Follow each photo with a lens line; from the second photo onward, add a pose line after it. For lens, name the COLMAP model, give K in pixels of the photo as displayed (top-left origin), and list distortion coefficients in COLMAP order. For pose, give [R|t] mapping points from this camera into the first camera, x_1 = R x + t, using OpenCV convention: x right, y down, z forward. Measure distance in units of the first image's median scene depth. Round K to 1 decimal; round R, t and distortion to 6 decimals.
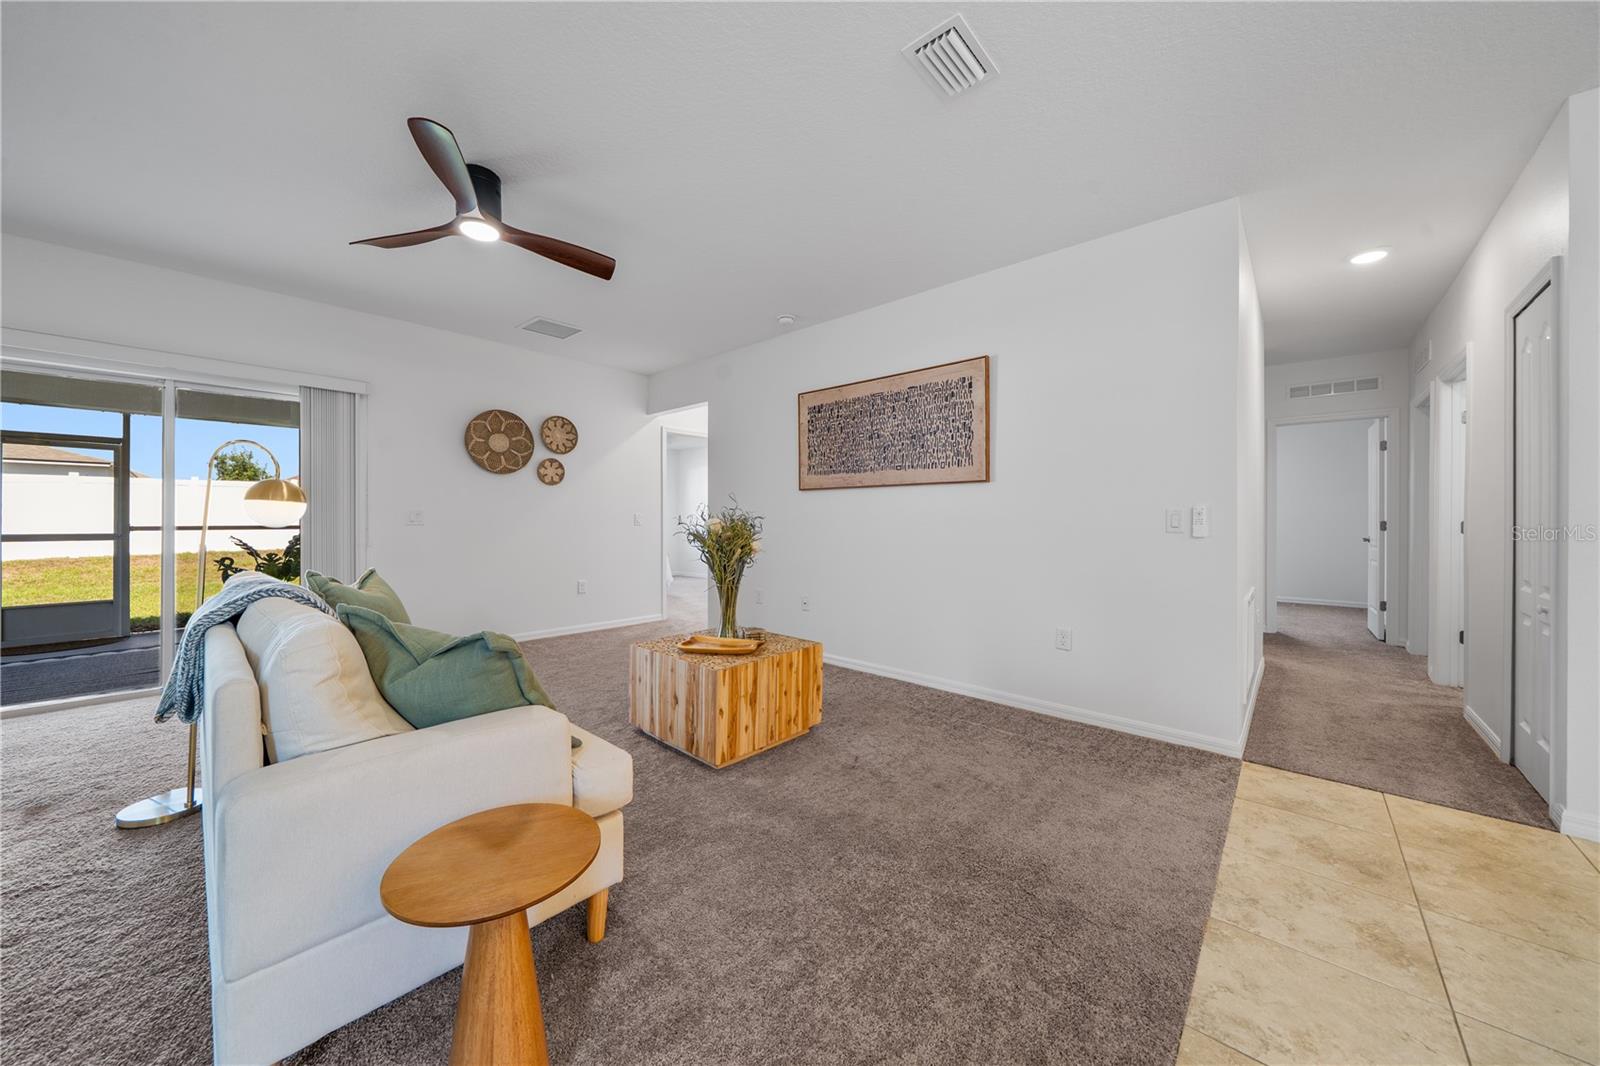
lens RADIAL K [[558.2, 0, 805.7], [0, 558.2, 518.8], [0, 0, 1]] dist [-0.004606, 0.000445]
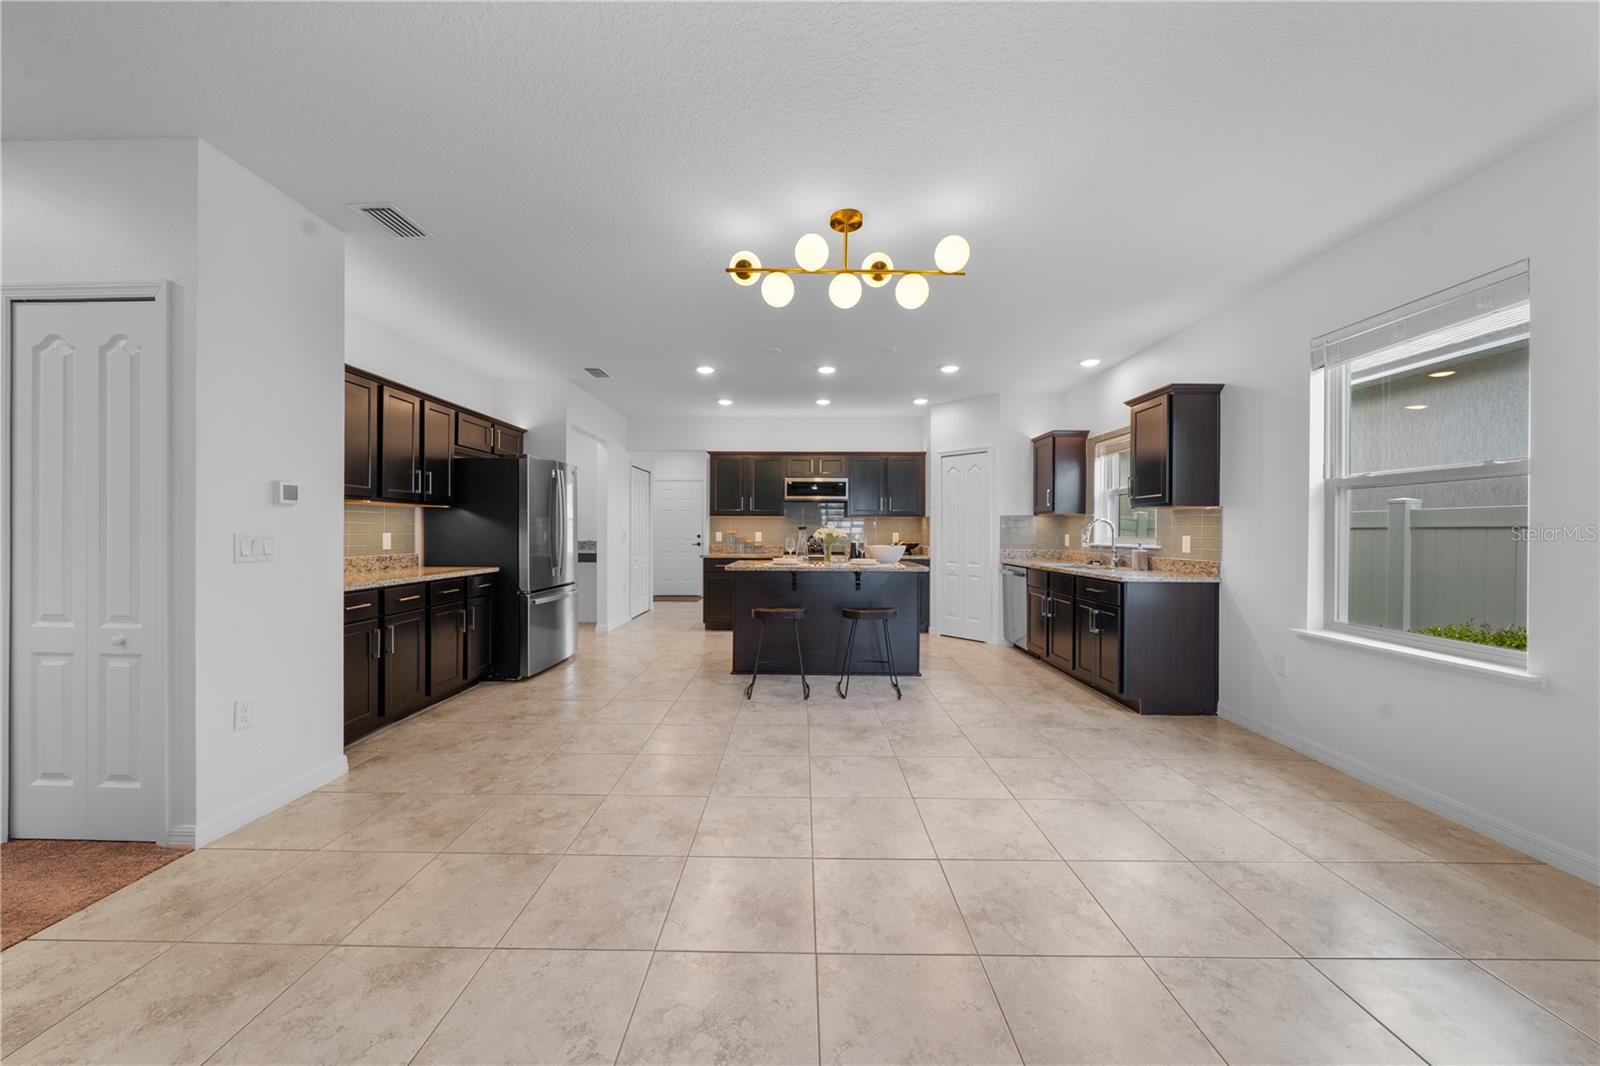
lens RADIAL K [[558.2, 0, 804.8], [0, 558.2, 524.8], [0, 0, 1]] dist [-0.004606, 0.000445]
pose [[-0.675583, 0.002645, 0.737279, -0.077517], [-0.005340, 0.999950, -0.008481, -0.018196], [-0.737264, -0.009667, -0.675535, 0.430958]]
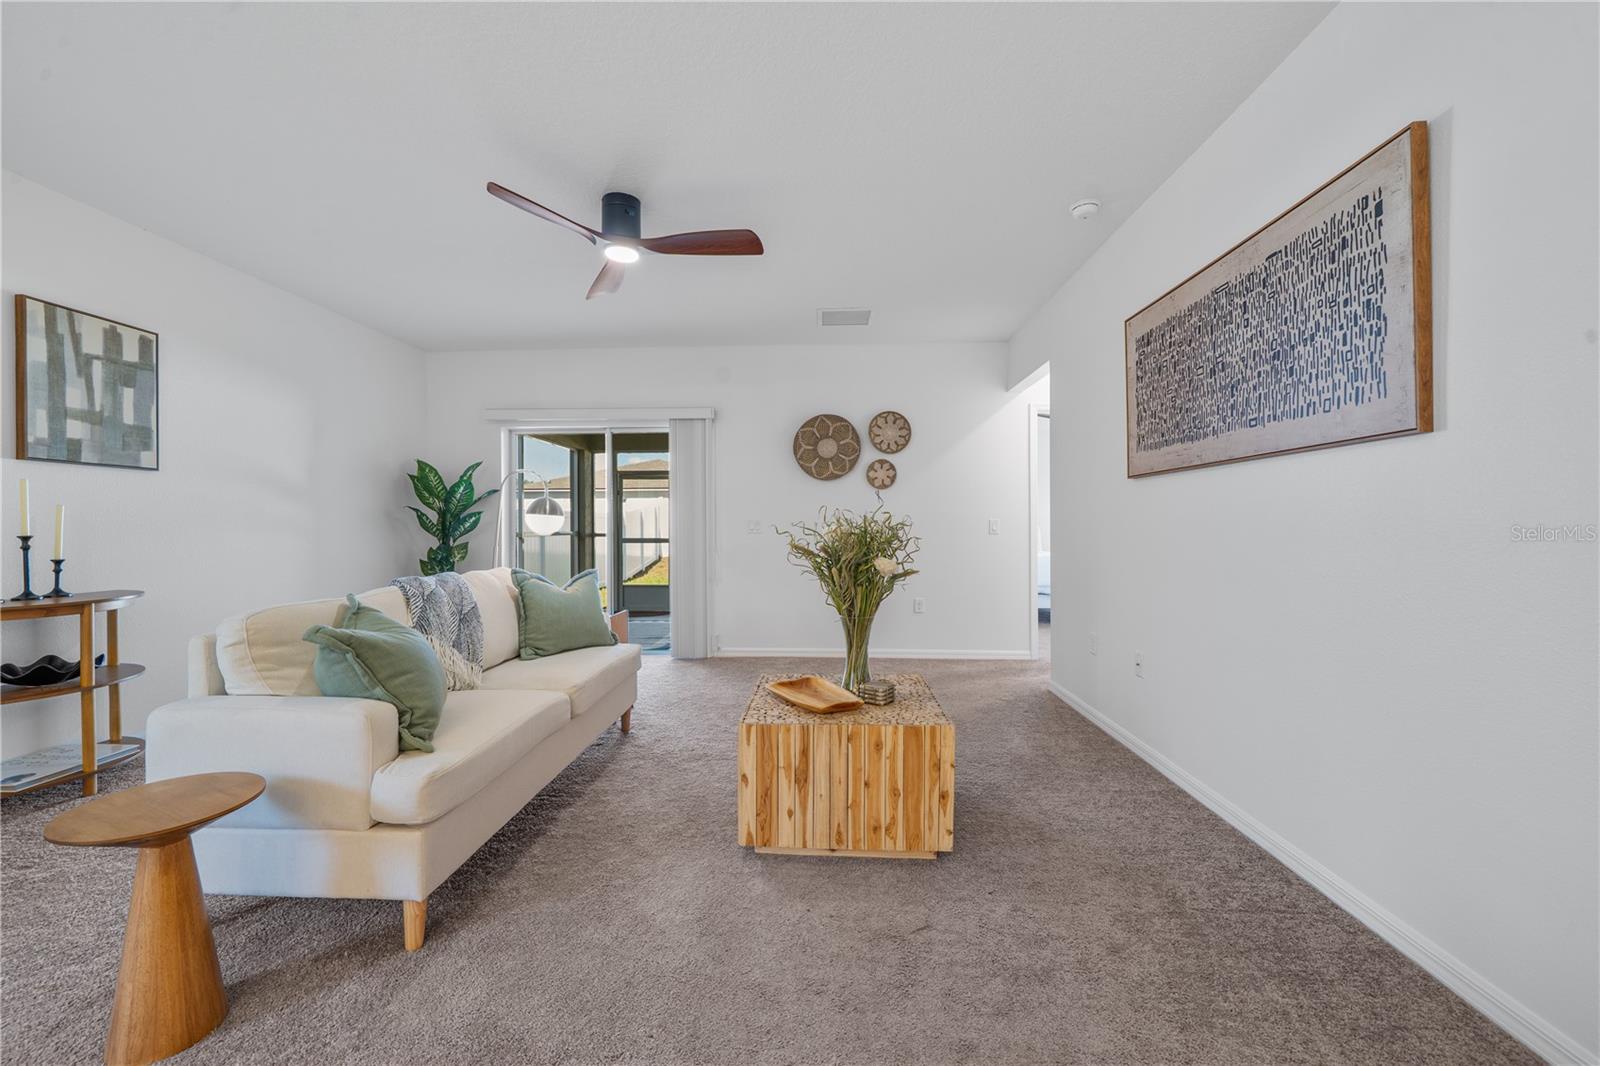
lens RADIAL K [[654.1, 0, 780.1], [0, 654.1, 526.6], [0, 0, 1]] dist [-0.001694, 0.000531]
pose [[0.622698, -0.005231, -0.782445, 0.357175], [0.005541, 0.999982, -0.002276, 0.001599], [0.782443, -0.002919, 0.622716, 0.293851]]
